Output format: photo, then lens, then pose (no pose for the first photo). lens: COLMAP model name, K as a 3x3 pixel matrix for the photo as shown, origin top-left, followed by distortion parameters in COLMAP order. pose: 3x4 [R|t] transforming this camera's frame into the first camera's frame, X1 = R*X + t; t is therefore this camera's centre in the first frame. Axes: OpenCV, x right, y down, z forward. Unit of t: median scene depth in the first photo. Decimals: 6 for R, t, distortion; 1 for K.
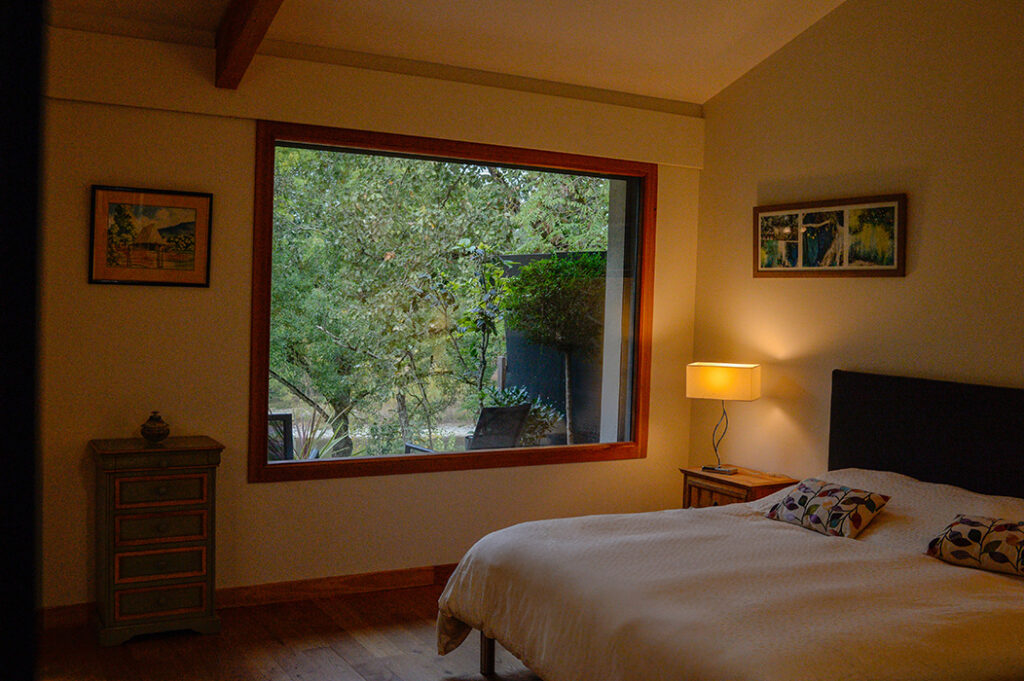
lens RADIAL K [[1007.1, 0, 512.0], [0, 1007.1, 340.5], [0, 0, 1]] dist [-0.096994, 0.101284]
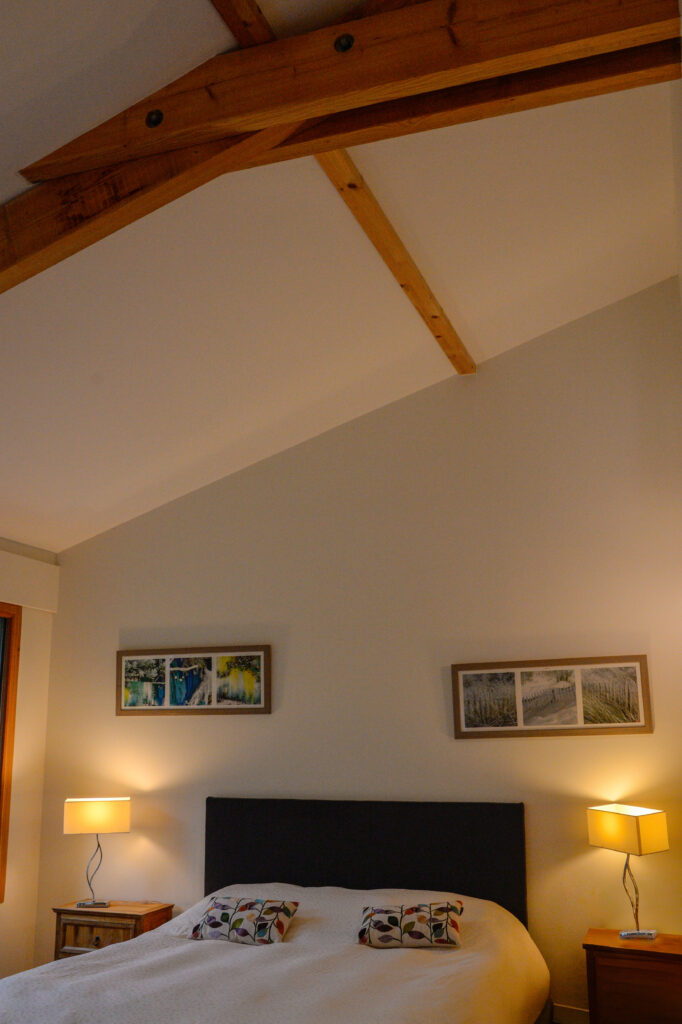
lens RADIAL K [[1007.1, 0, 341.0], [0, 1007.1, 512.0], [0, 0, 1]] dist [-0.096994, 0.101284]
pose [[0.762215, 0.107139, 0.638396, -0.342808], [0.055151, 0.971874, -0.228953, -0.018692], [-0.644970, 0.209719, 0.734868, -0.002654]]
